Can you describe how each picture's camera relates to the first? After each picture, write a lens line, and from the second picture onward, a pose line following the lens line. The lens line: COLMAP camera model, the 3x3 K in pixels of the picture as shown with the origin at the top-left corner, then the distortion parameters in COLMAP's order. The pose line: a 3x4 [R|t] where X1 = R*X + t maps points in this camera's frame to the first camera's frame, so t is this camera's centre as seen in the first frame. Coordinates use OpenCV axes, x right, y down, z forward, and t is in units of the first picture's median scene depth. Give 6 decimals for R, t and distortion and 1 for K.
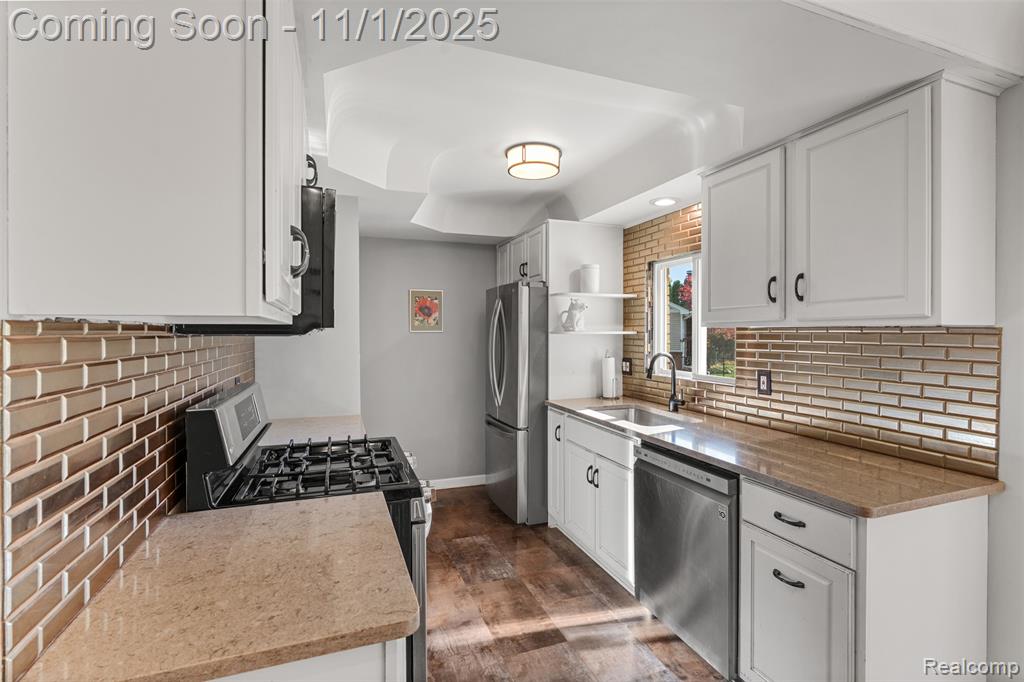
lens RADIAL K [[479.4, 0, 514.9], [0, 479.4, 336.4], [0, 0, 1]] dist [-0.003761, -0.000062]
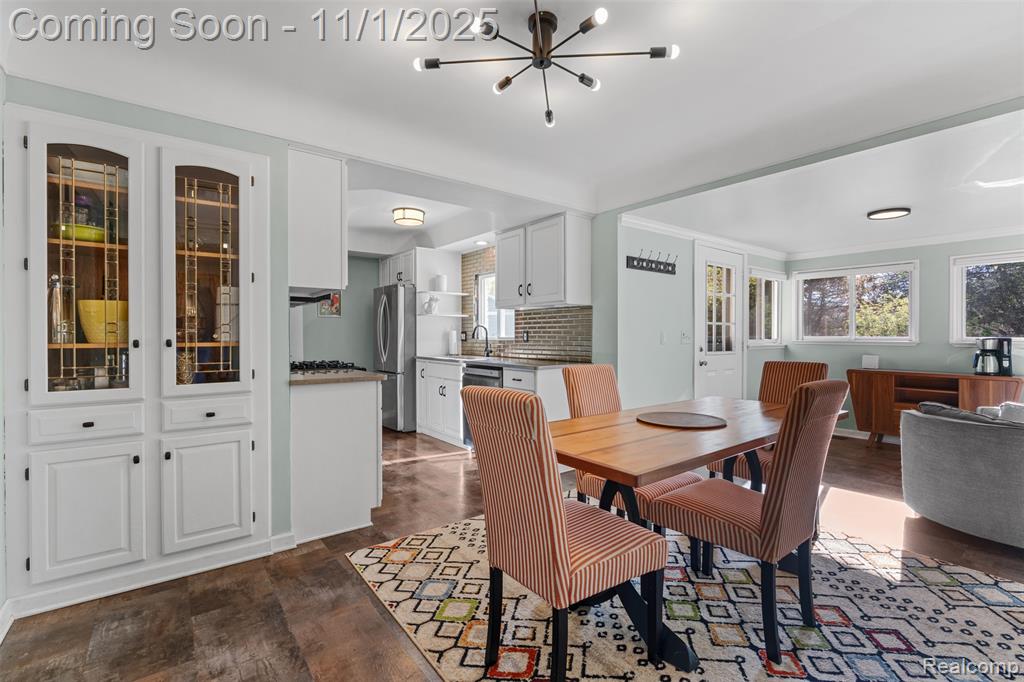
lens RADIAL K [[456.9, 0, 515.8], [0, 456.9, 337.7], [0, 0, 1]] dist [-0.012239, 0.000428]
pose [[0.954851, -0.001563, 0.297082, -0.071871], [0.003320, 0.999980, -0.005409, 0.081141], [-0.297068, 0.006152, 0.954837, -0.618092]]
